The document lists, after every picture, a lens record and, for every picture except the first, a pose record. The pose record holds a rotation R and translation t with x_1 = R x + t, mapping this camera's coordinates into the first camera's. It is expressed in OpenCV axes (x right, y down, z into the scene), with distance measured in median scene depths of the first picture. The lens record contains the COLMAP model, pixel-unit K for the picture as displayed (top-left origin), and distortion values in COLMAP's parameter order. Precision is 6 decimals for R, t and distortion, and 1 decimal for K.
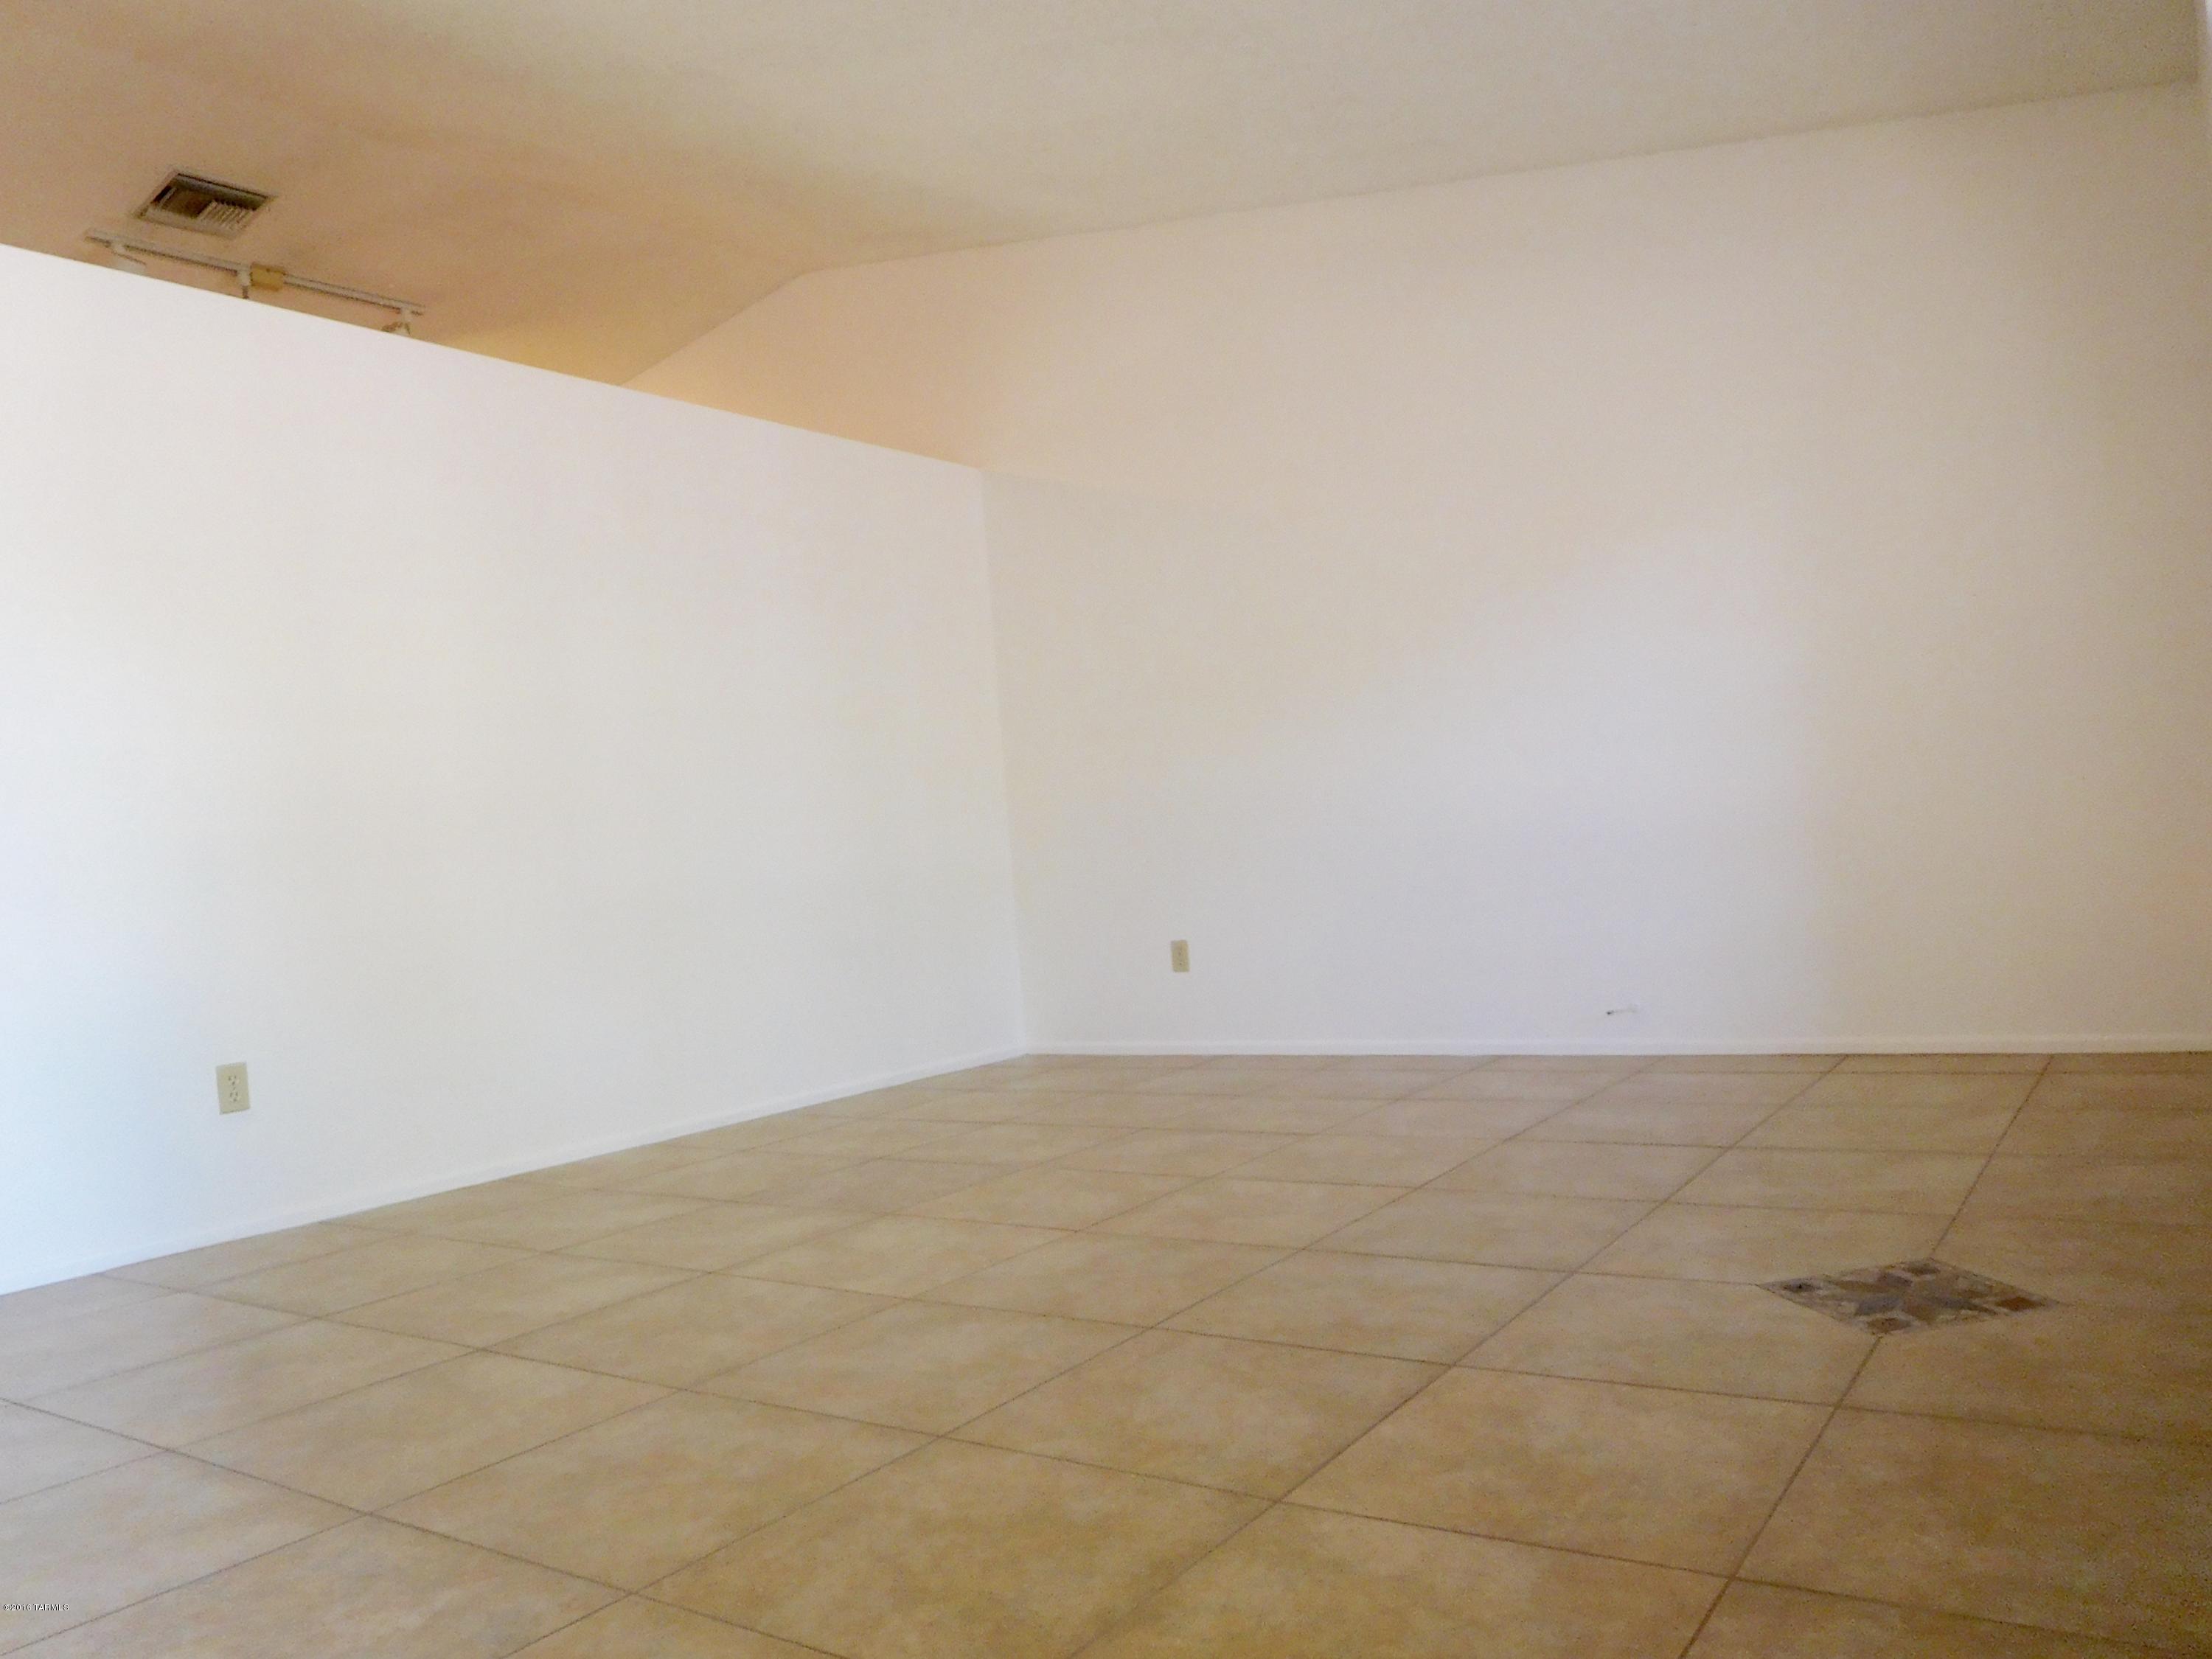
lens RADIAL K [[1637.3, 0, 1111.7], [0, 1637.3, 837.2], [0, 0, 1]] dist [-0.031301, 0.011854]
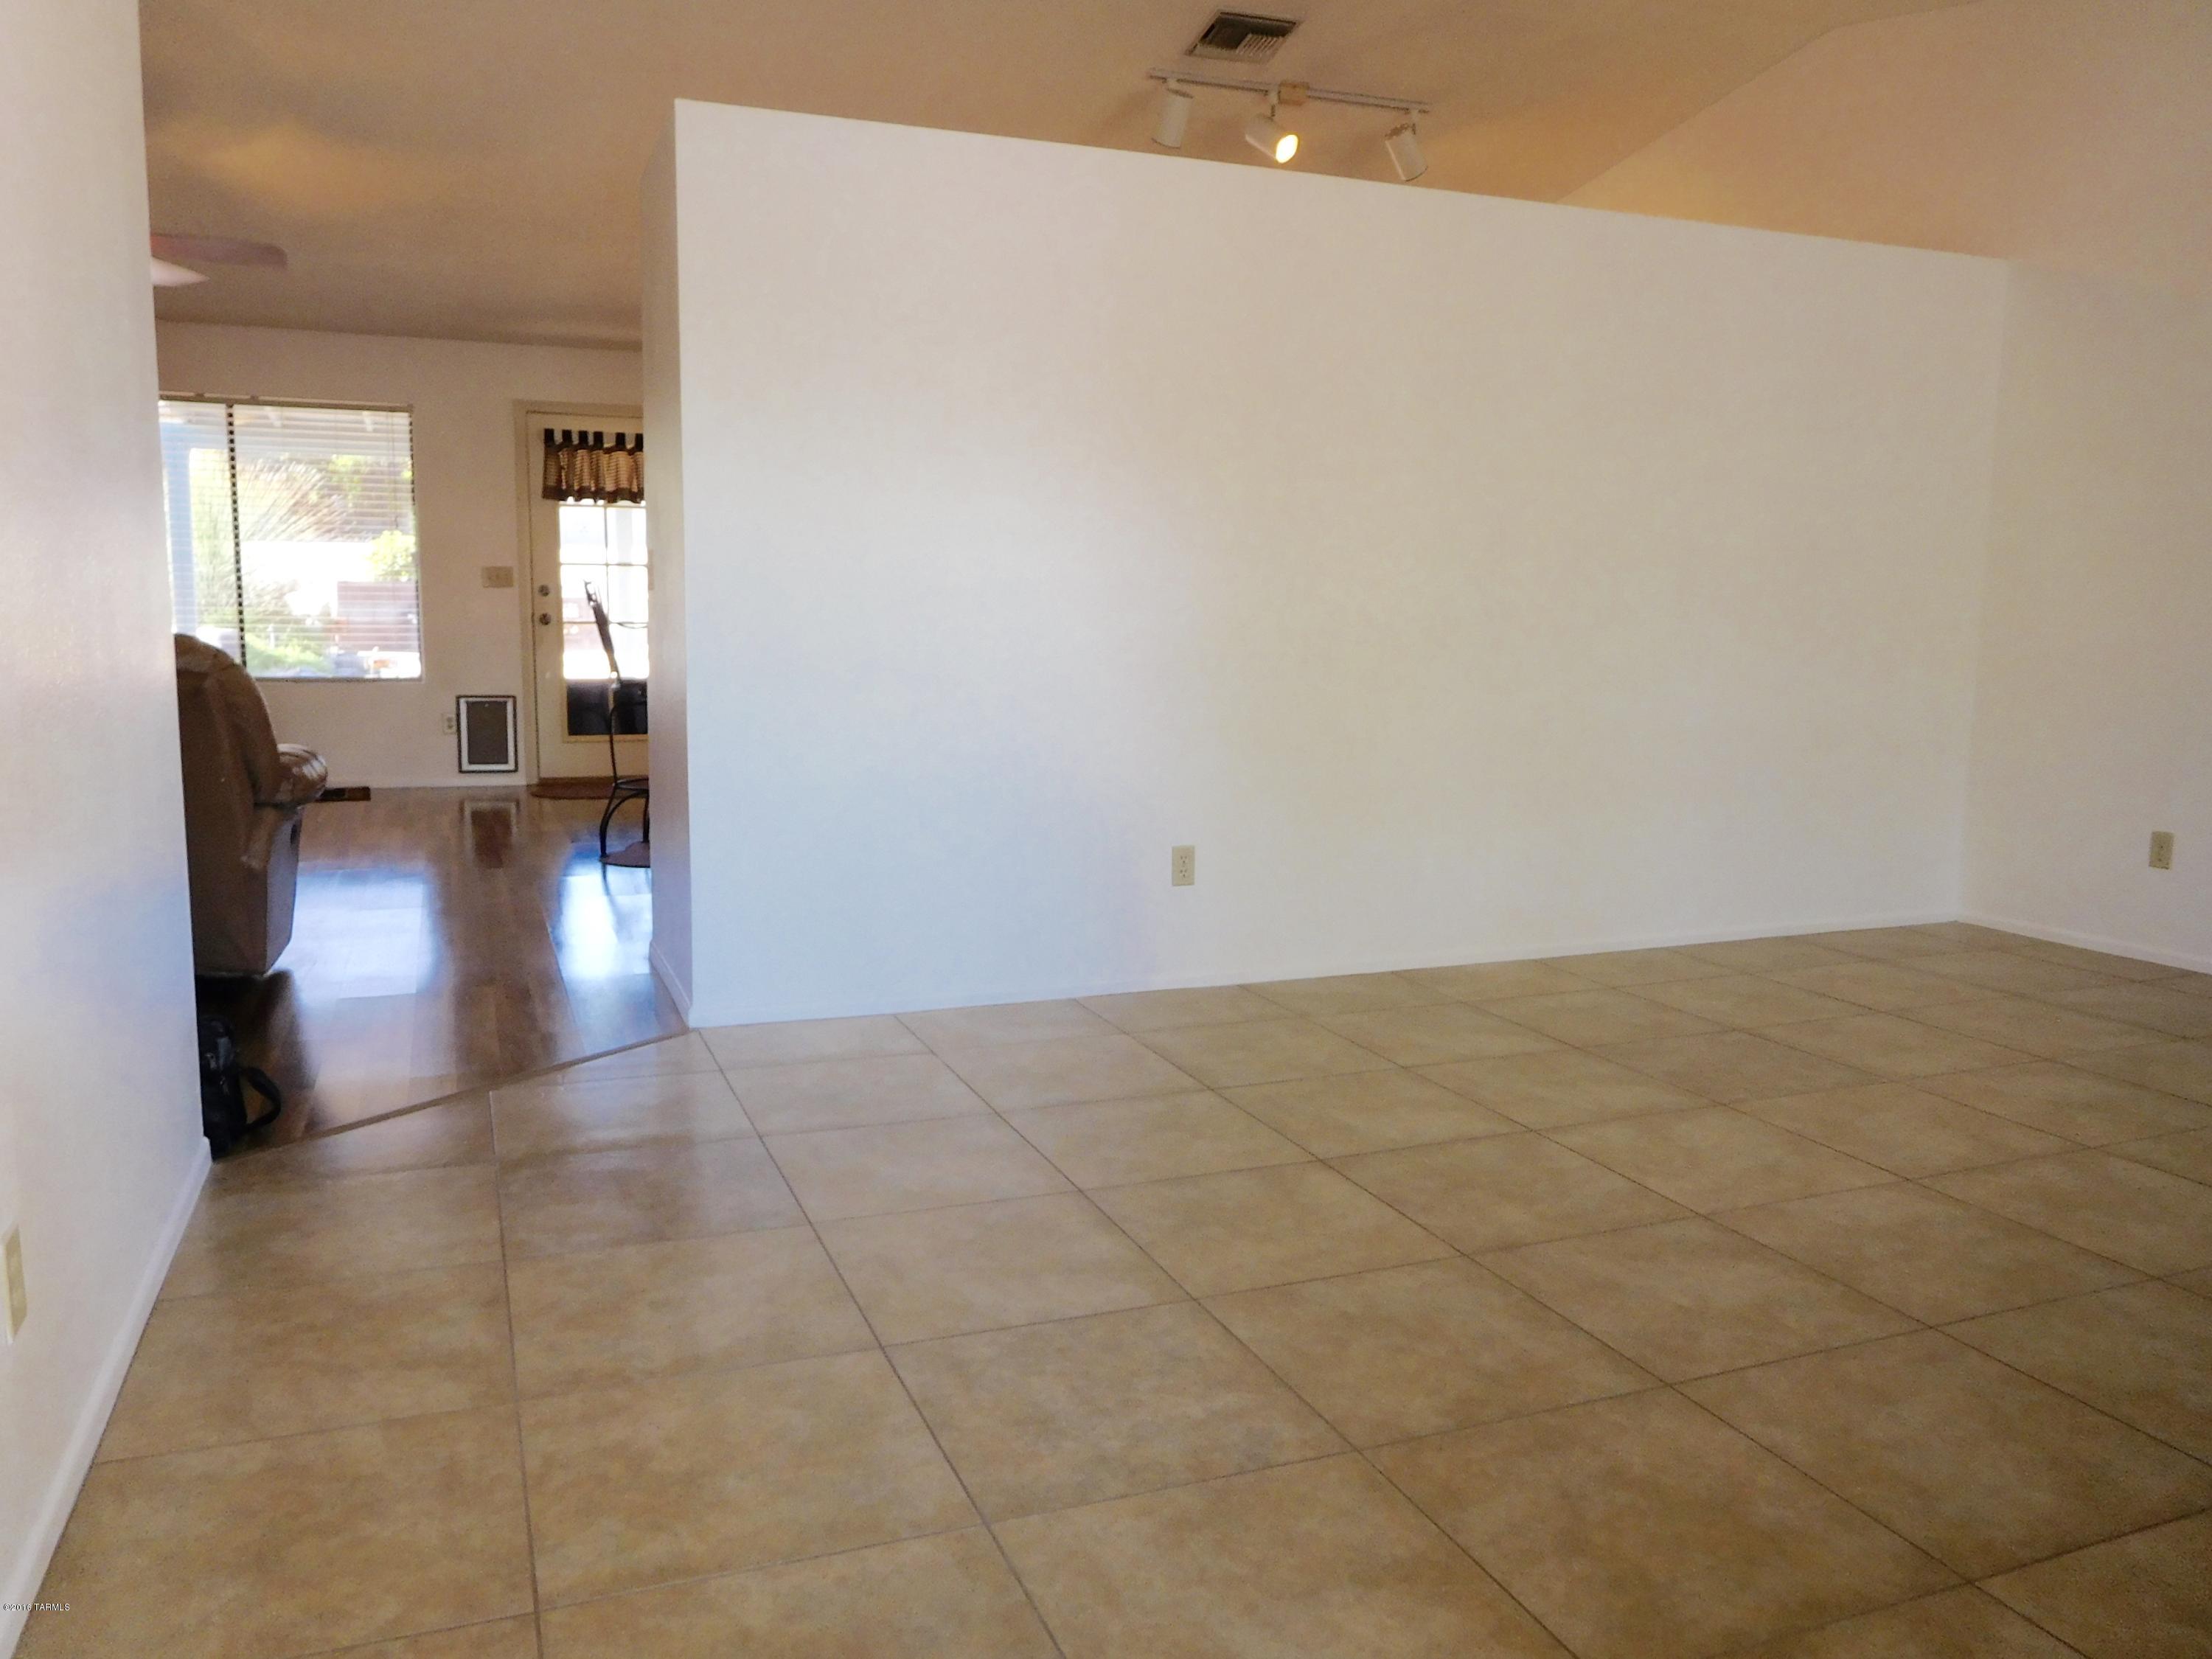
lens RADIAL K [[1637.3, 0, 1120.4], [0, 1637.3, 823.6], [0, 0, 1]] dist [-0.031301, 0.011854]
pose [[0.829349, 0.157473, -0.536080, 0.098490], [-0.066381, 0.980436, 0.185307, -0.148847], [0.554773, -0.118099, 0.823577, -0.033070]]
